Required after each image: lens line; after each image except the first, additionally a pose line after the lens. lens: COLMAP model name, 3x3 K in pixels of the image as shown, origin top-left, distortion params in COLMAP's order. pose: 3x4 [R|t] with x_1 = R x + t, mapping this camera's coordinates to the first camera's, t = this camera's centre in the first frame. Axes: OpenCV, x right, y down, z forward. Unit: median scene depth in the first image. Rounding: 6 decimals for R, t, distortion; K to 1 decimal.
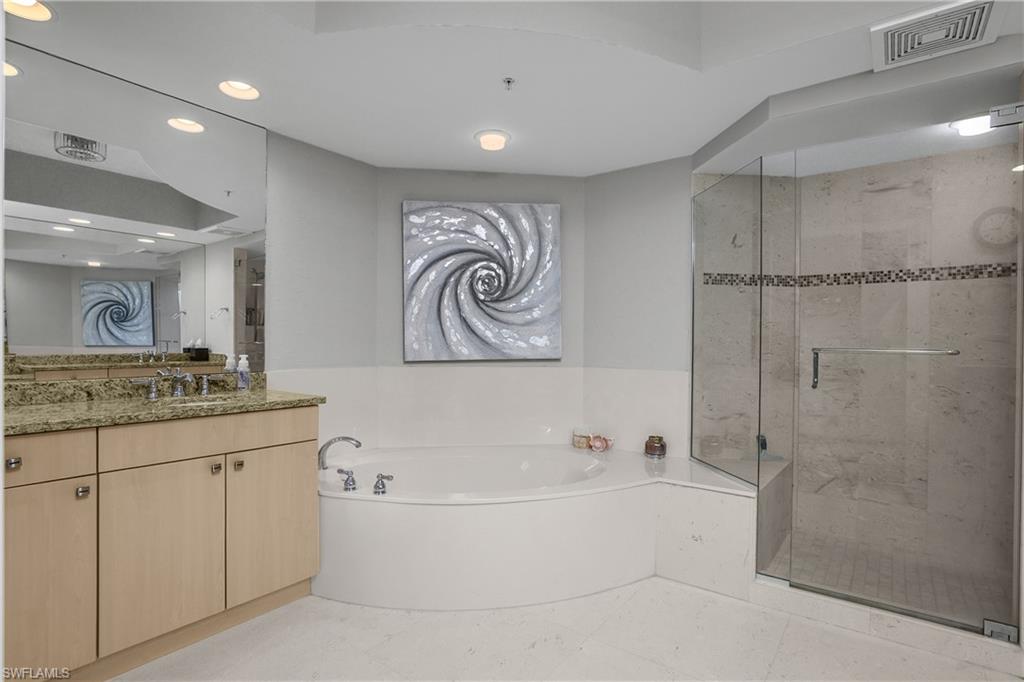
lens RADIAL K [[506.8, 0, 507.0], [0, 506.8, 342.4], [0, 0, 1]] dist [-0.022296, 0.004154]
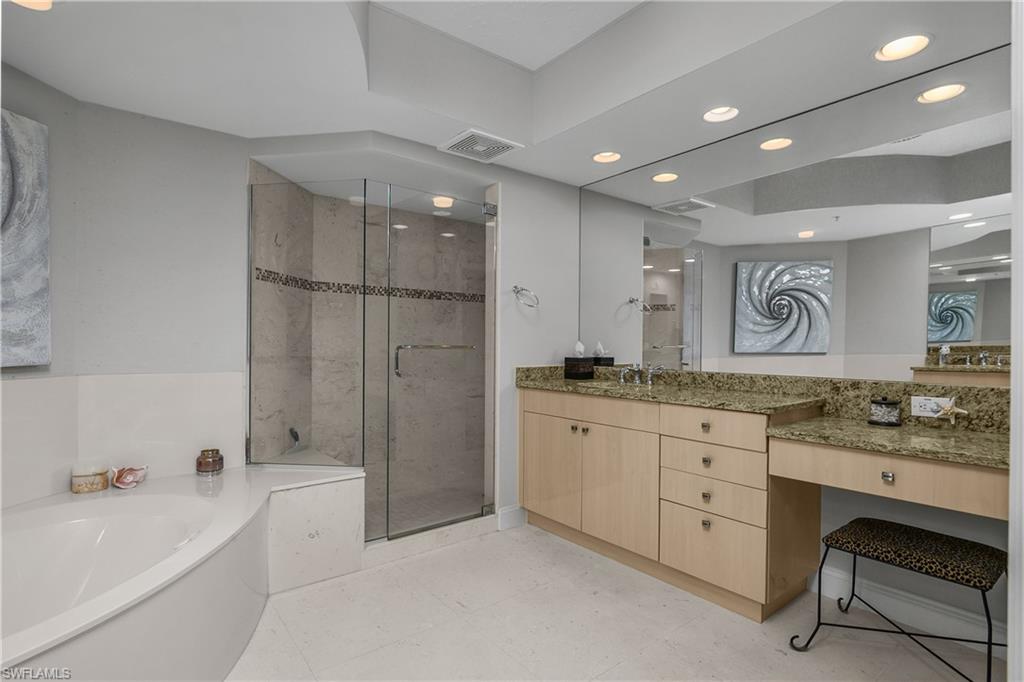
lens RADIAL K [[506.8, 0, 507.8], [0, 506.8, 343.5], [0, 0, 1]] dist [-0.022296, 0.004154]
pose [[0.252308, -0.004918, 0.967635, -0.421067], [-0.004364, 0.999971, 0.006220, -0.002340], [-0.967637, -0.005792, 0.252279, 0.312715]]
